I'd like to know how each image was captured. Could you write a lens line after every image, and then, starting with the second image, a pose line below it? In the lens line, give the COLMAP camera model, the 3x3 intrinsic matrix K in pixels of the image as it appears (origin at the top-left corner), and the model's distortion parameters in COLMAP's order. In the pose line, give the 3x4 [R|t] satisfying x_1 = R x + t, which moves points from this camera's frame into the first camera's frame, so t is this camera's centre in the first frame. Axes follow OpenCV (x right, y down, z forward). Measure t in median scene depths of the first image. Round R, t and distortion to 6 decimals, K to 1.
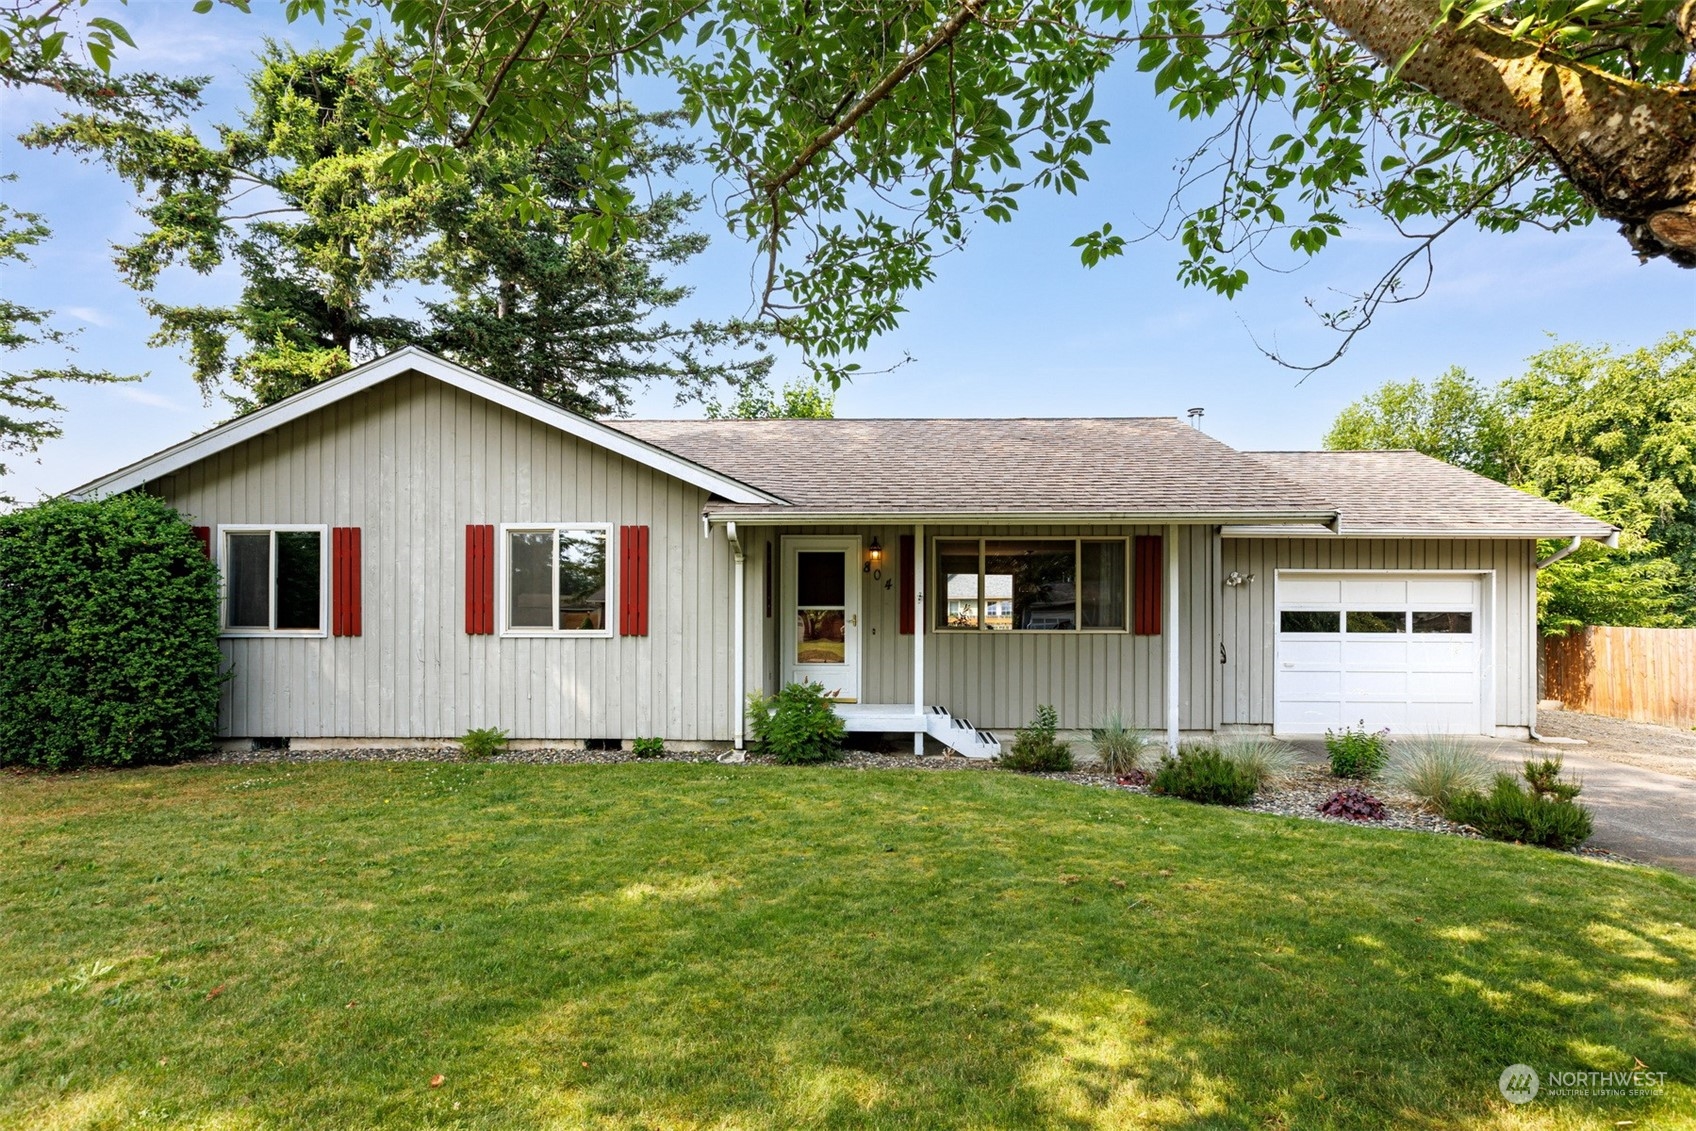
lens RADIAL K [[816.3, 0, 845.4], [0, 816.3, 613.3], [0, 0, 1]] dist [-0.000263, -0.002093]
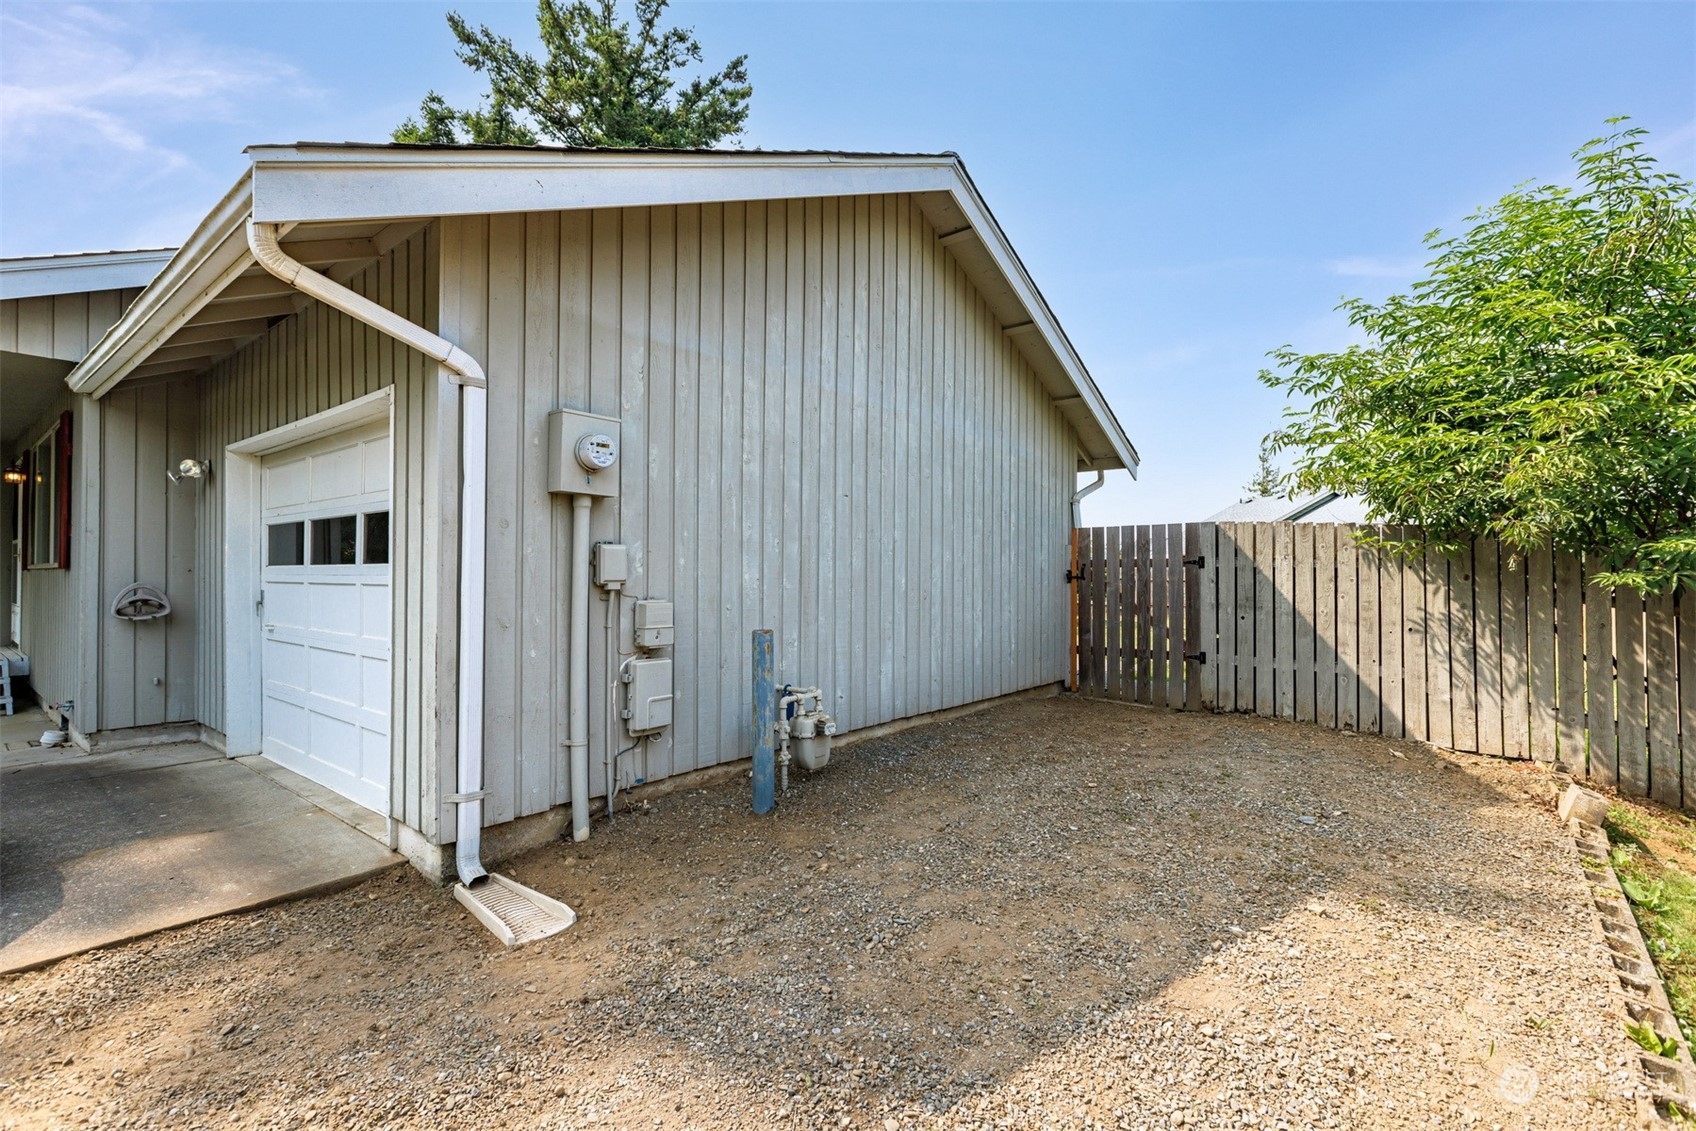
lens RADIAL K [[779.0, 0, 849.1], [0, 779.0, 566.1], [0, 0, 1]] dist [0.004949, 0.000670]
pose [[0.827484, -0.009123, -0.561416, 1.331012], [0.004681, 0.999945, -0.009350, 0.034950], [0.561470, 0.005110, 0.827481, 0.972134]]
